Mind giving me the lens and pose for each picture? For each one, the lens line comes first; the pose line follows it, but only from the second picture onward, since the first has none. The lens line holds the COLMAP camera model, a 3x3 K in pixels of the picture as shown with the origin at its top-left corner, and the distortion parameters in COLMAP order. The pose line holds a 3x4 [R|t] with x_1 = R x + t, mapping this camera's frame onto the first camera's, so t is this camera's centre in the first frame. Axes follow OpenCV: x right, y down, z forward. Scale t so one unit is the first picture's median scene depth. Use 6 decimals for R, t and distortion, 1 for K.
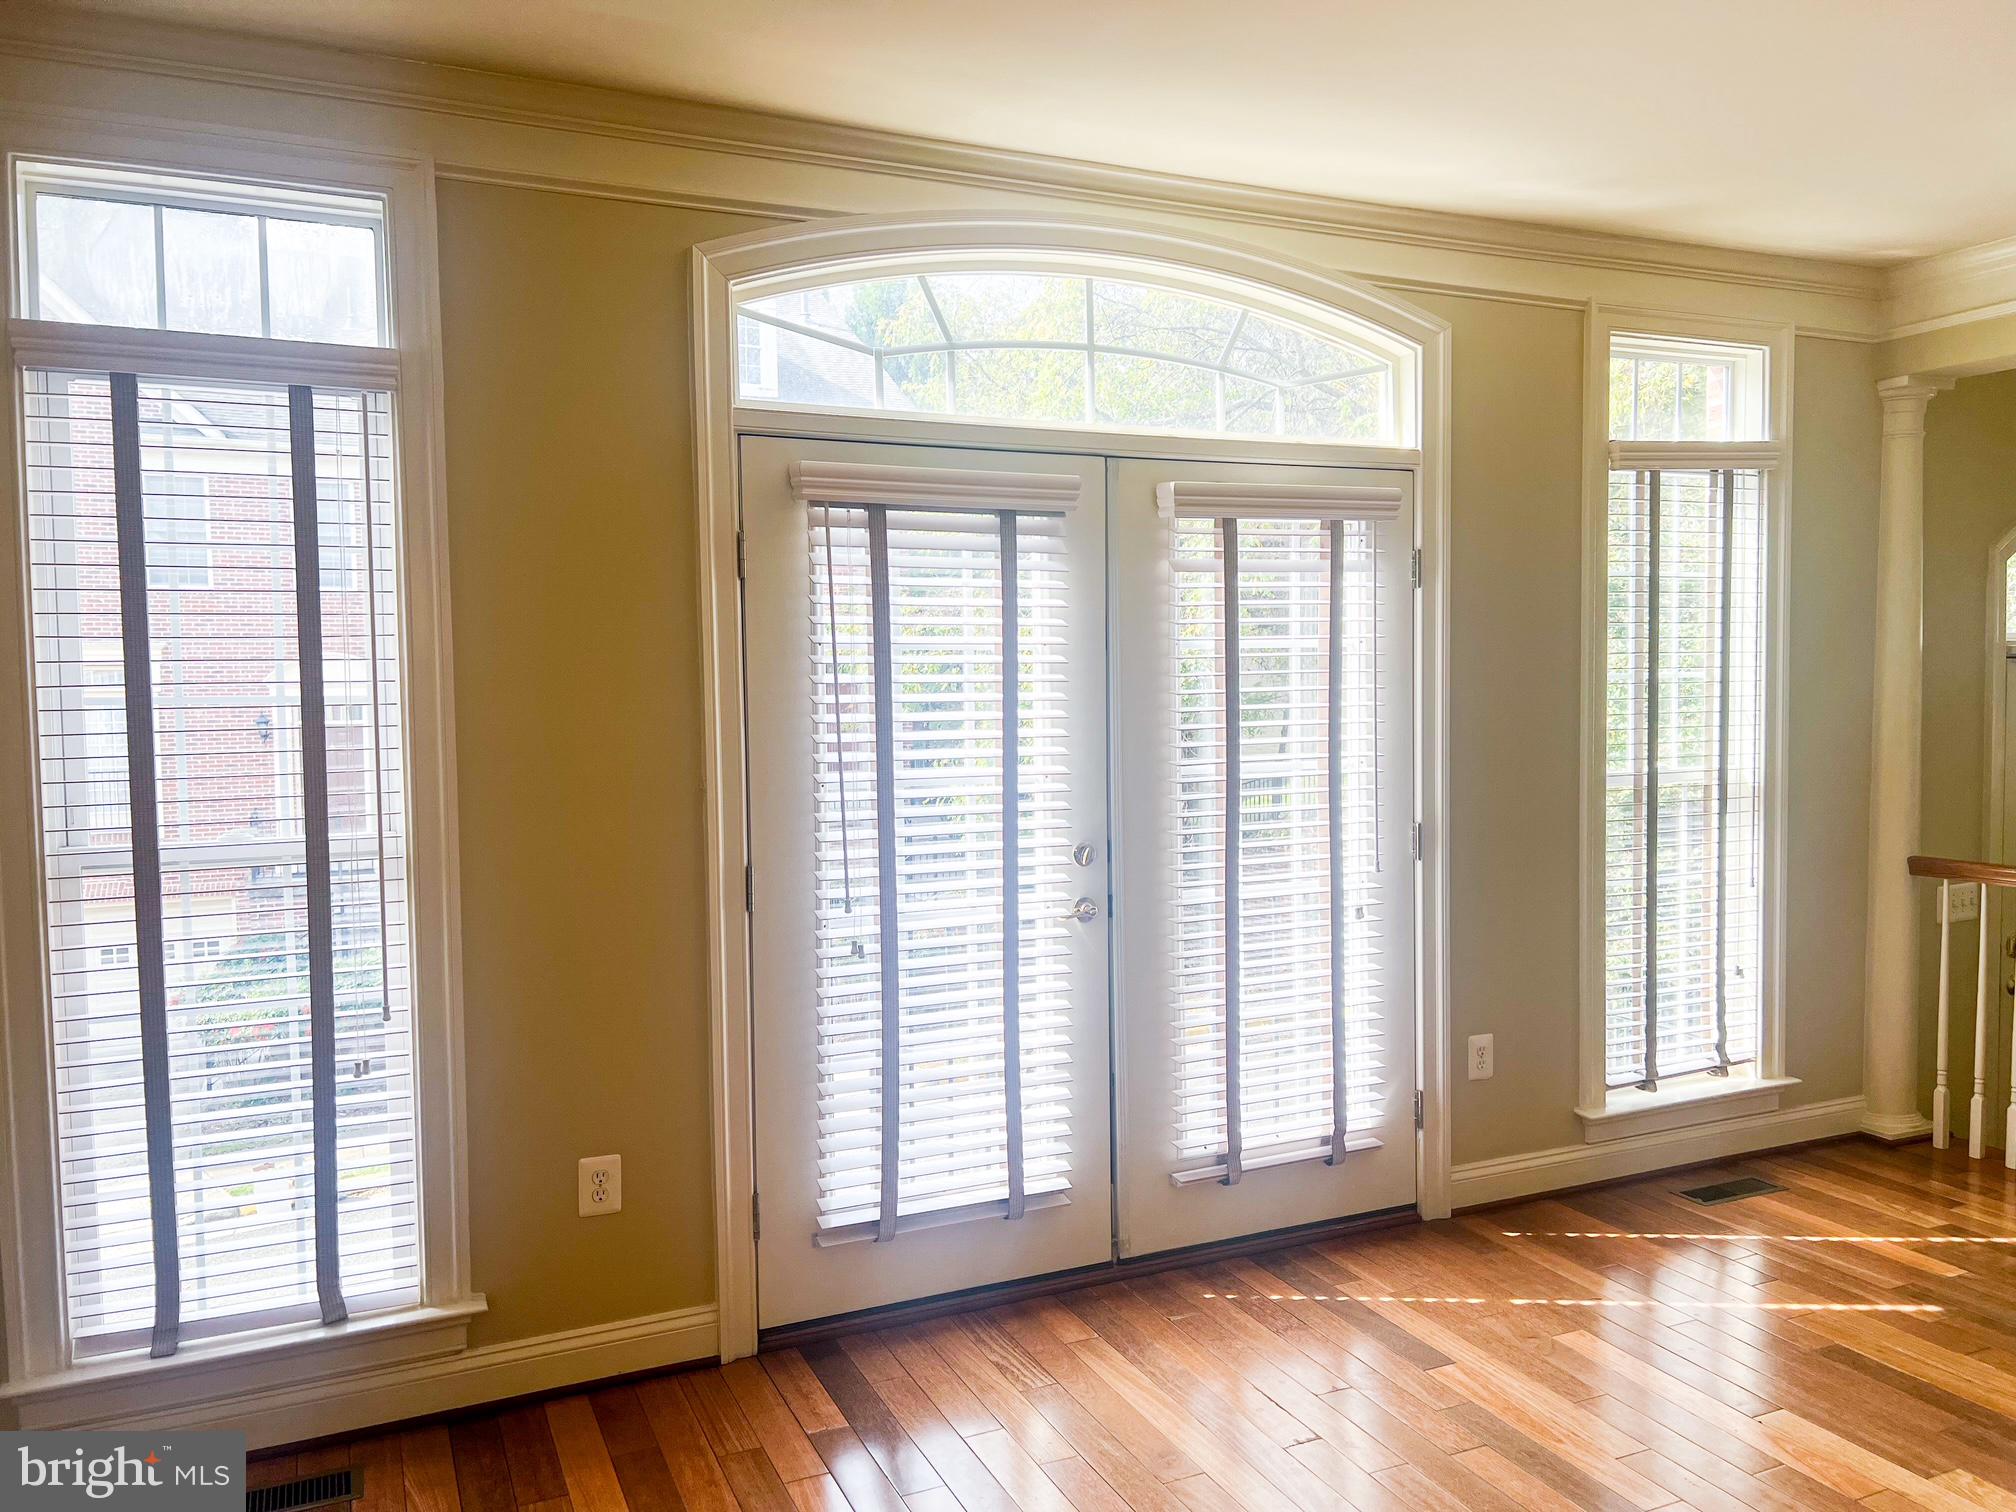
lens RADIAL K [[1509.1, 0, 1006.5], [0, 1509.1, 758.7], [0, 0, 1]] dist [0.013585, 0.000775]
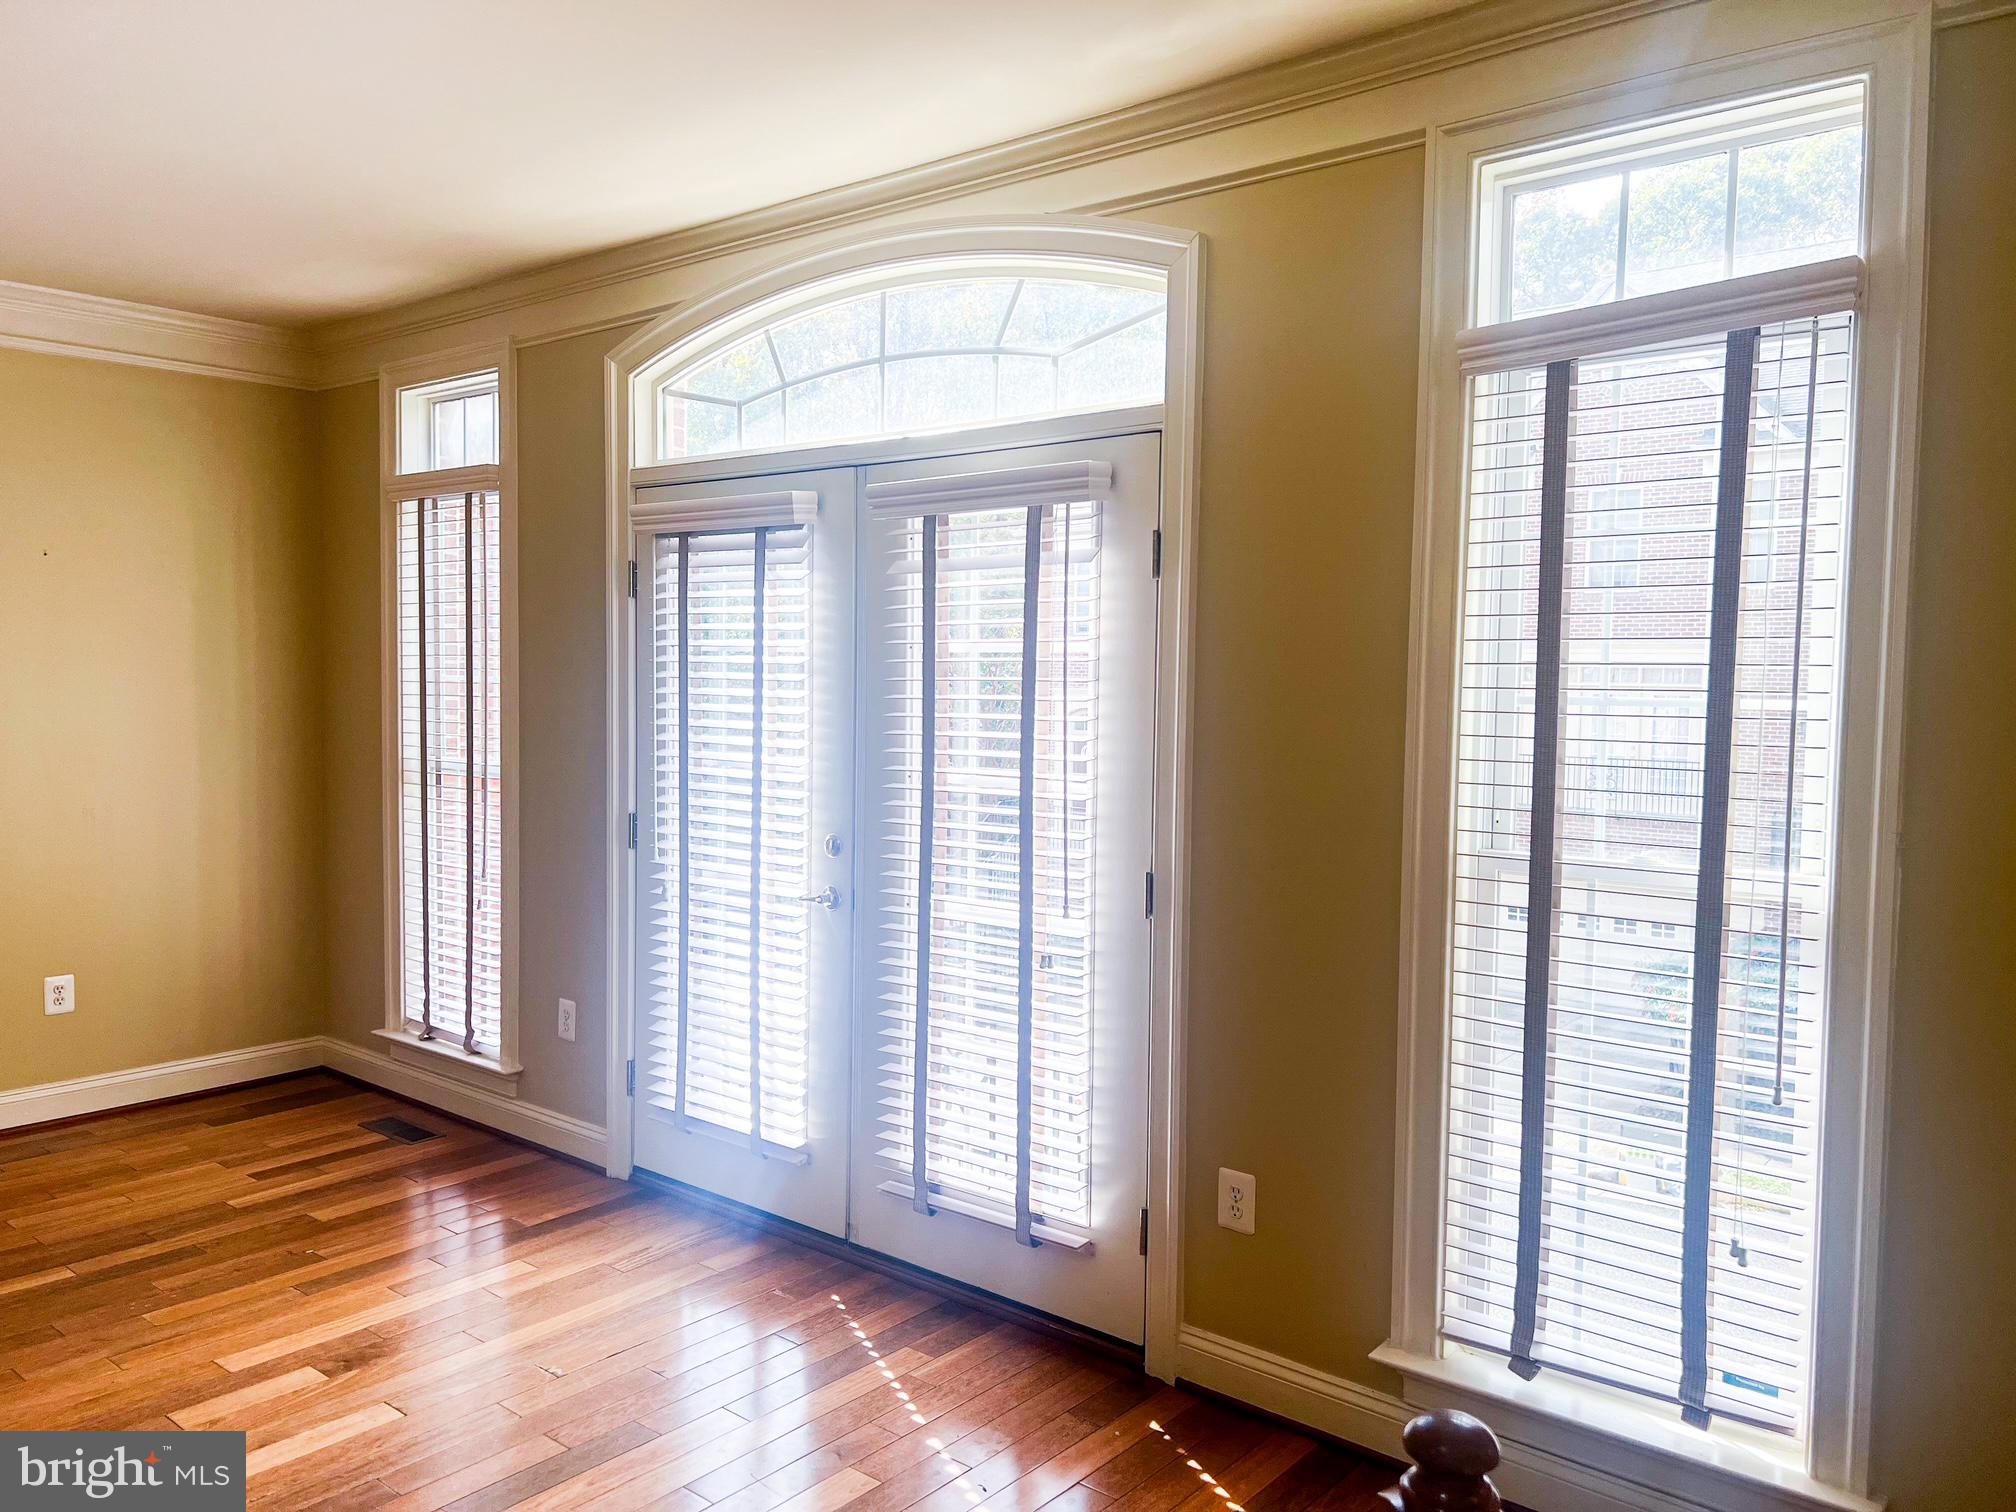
lens RADIAL K [[1509.1, 0, 1004.7], [0, 1509.1, 753.2], [0, 0, 1]] dist [0.013585, 0.000775]
pose [[0.435621, 0.066169, -0.897695, 1.031716], [-0.067386, 0.996893, 0.040780, -0.051323], [0.897604, 0.042727, 0.438727, 0.630137]]
